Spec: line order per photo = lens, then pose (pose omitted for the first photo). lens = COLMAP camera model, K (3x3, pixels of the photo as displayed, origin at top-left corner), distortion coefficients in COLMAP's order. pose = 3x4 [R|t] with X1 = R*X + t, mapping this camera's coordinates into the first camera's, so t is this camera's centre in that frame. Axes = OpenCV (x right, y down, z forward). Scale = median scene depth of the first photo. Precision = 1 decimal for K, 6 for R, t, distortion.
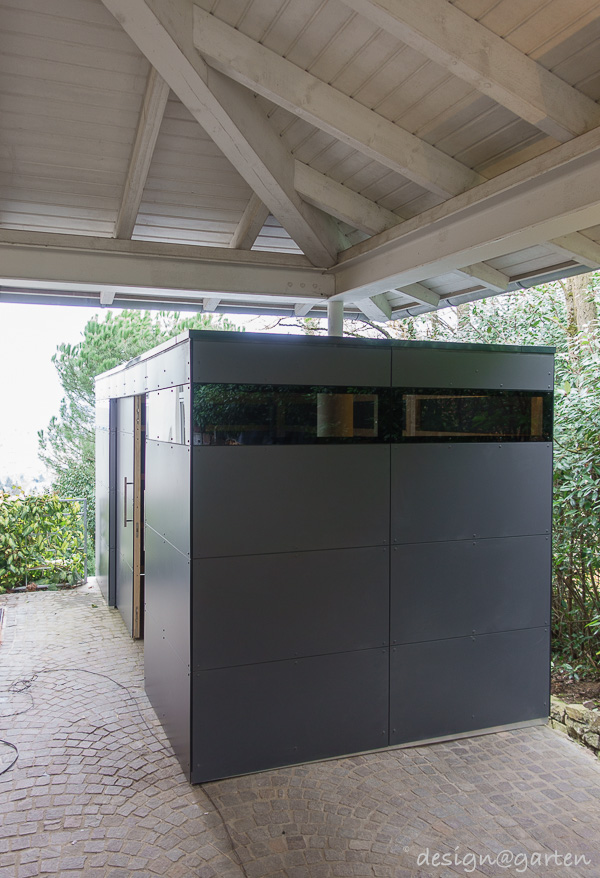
lens RADIAL K [[723.4, 0, 300.0], [0, 723.4, 439.0], [0, 0, 1]] dist [0.057354, 0.007332]
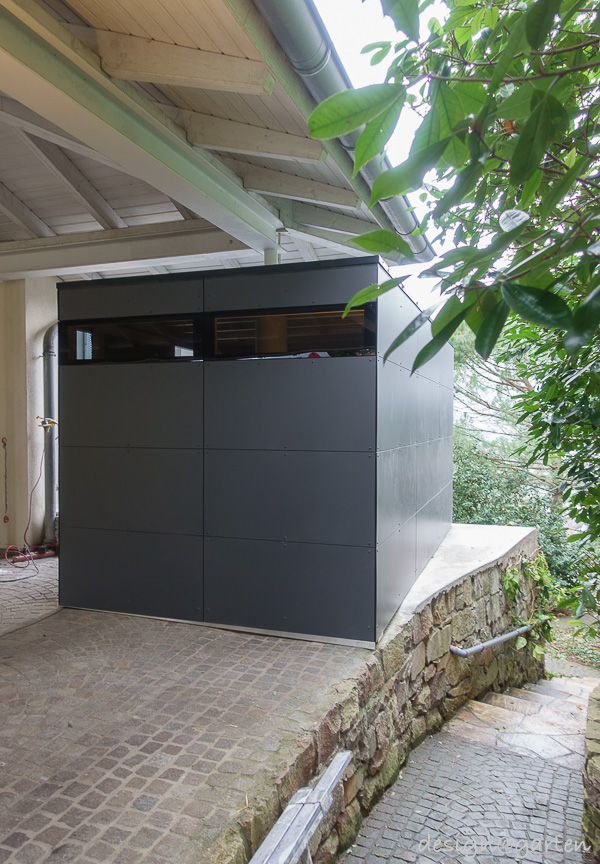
lens RADIAL K [[669.8, 0, 300.0], [0, 669.8, 432.0], [0, 0, 1]] dist [0.001580, 0.000539]
pose [[0.751044, 0.014520, -0.660093, 0.890636], [-0.029381, 0.999503, -0.011444, 0.120335], [0.659599, 0.027989, 0.751097, 0.279110]]
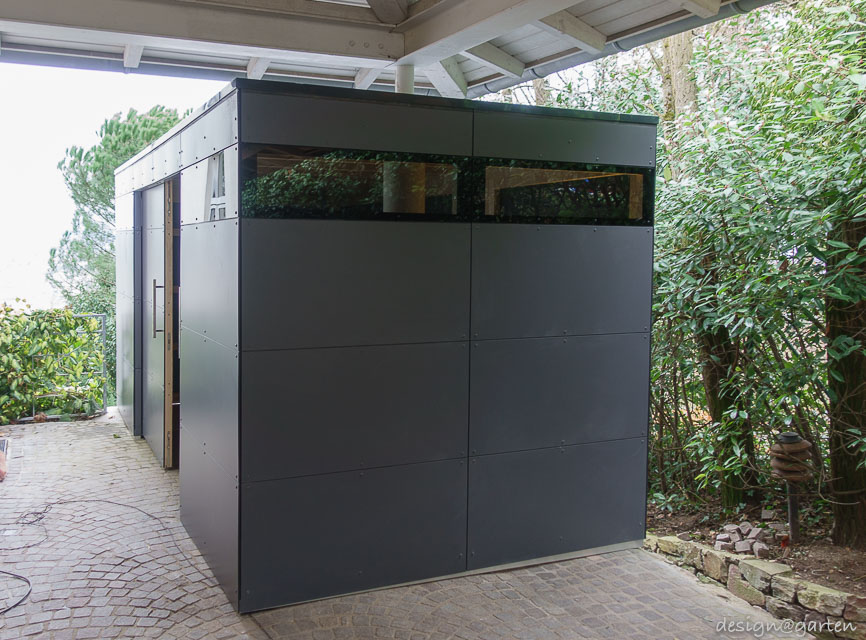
lens RADIAL K [[827.0, 0, 395.5], [0, 827.0, 295.0], [0, 0, 1]] dist [0.064452, -0.008757]
pose [[0.998417, 0.001617, 0.056228, -0.018785], [-0.002926, 0.999726, 0.023206, 0.064718], [-0.056175, -0.023334, 0.998148, 0.018536]]
